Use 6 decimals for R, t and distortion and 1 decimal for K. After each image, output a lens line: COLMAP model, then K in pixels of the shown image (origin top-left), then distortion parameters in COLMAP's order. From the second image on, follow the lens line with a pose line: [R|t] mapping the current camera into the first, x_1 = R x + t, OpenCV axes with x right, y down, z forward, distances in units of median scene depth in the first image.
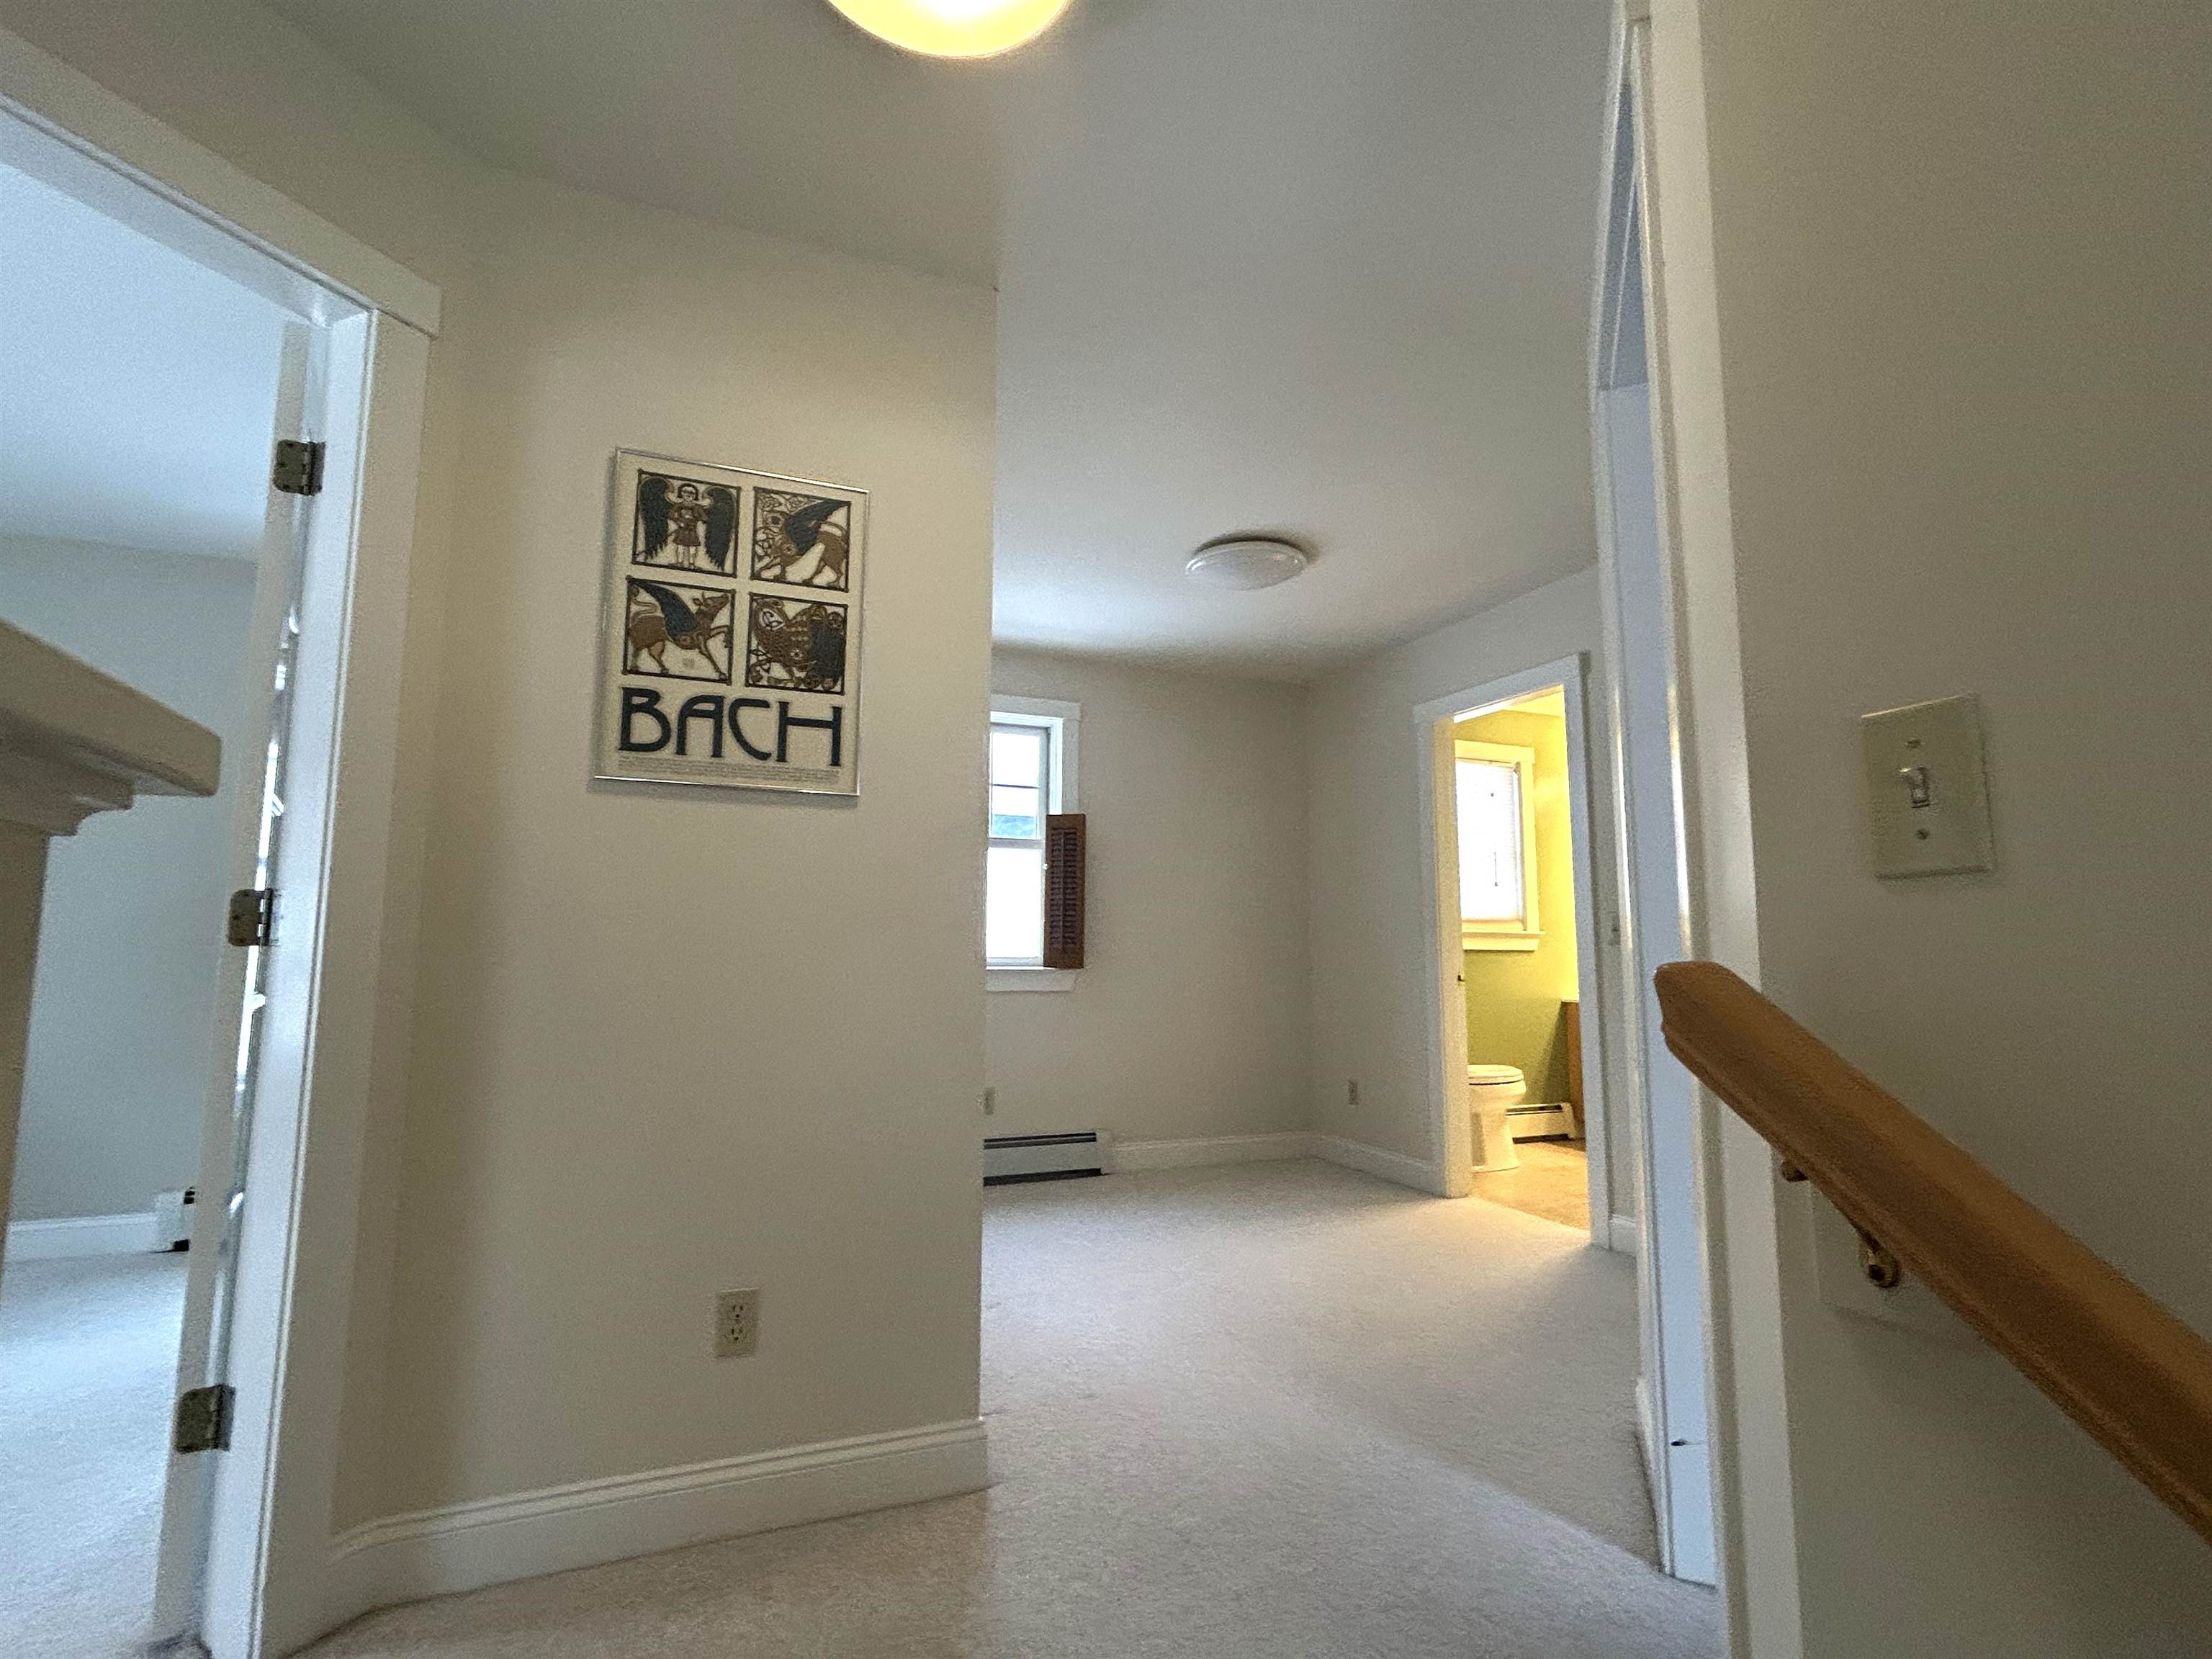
lens RADIAL K [[1063.1, 0, 1105.1], [0, 1063.1, 829.6], [0, 0, 1]] dist [-0.002525, 0.002917]
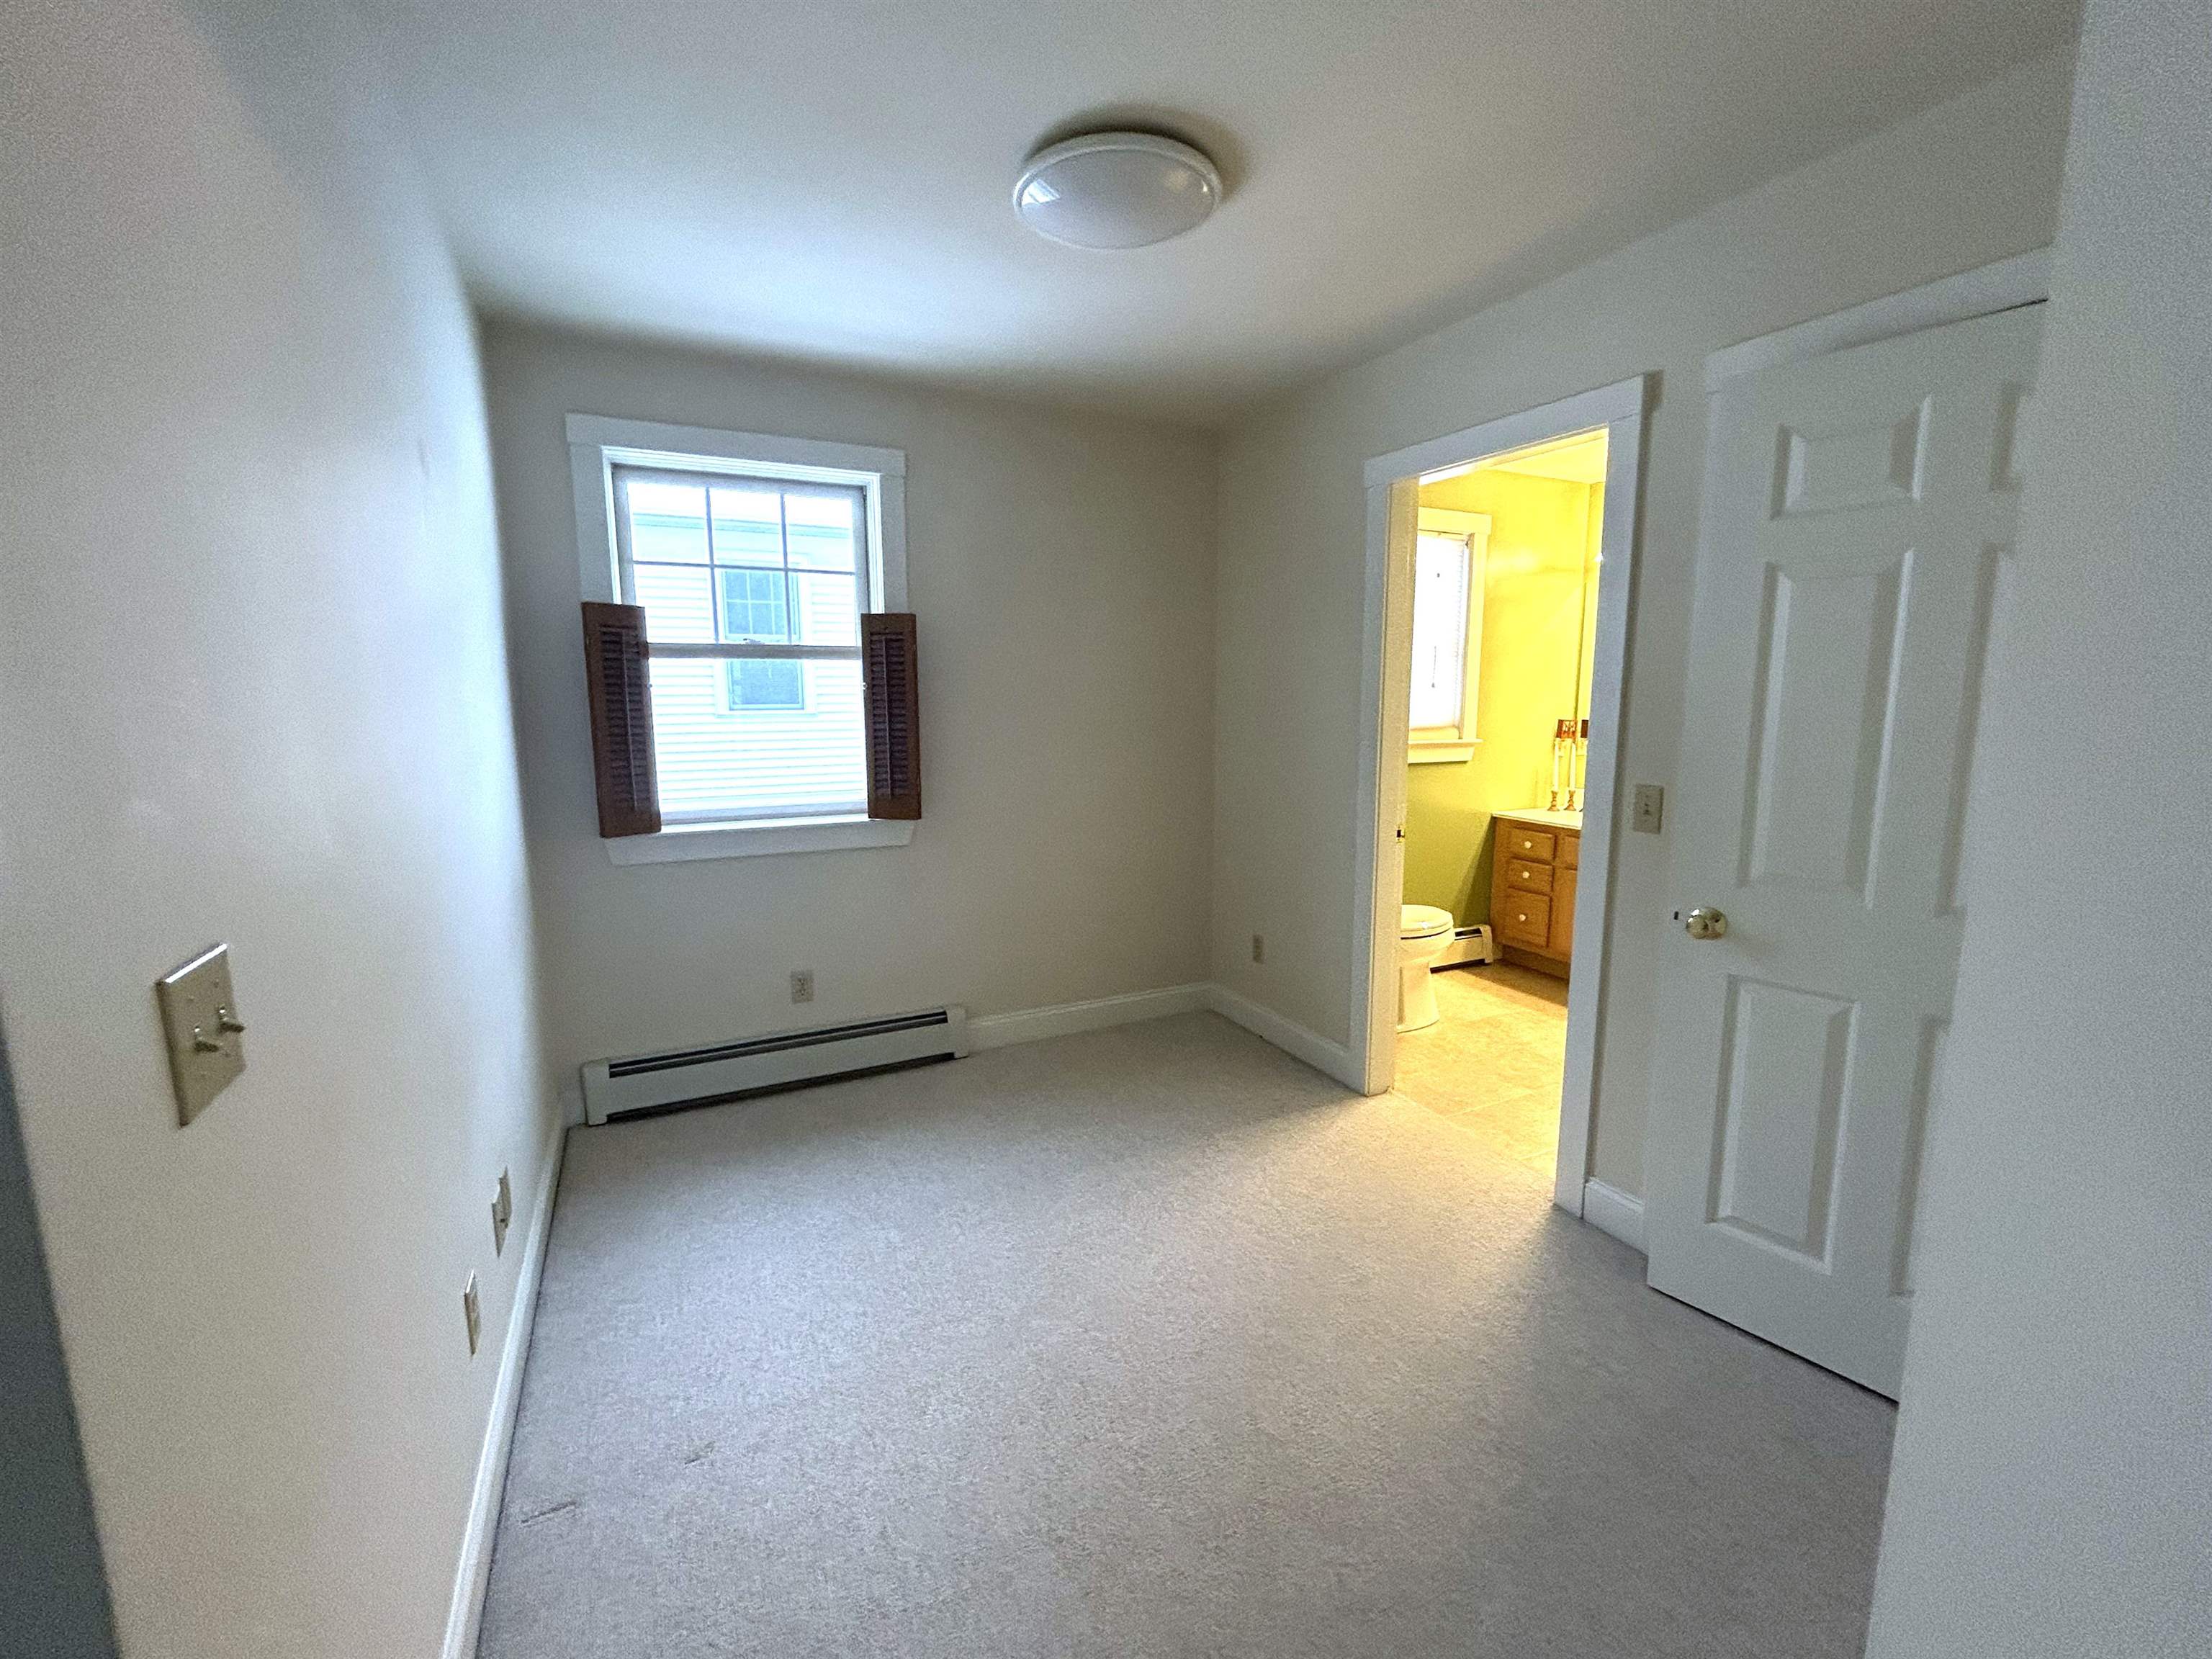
lens RADIAL K [[928.9, 0, 1107.6], [0, 928.9, 829.5], [0, 0, 1]] dist [-0.000800, 0.001222]
pose [[0.997430, -0.016752, 0.069658, 0.066382], [-0.002320, 0.964220, 0.265092, -0.040414], [-0.071606, -0.264573, 0.961704, 0.332052]]
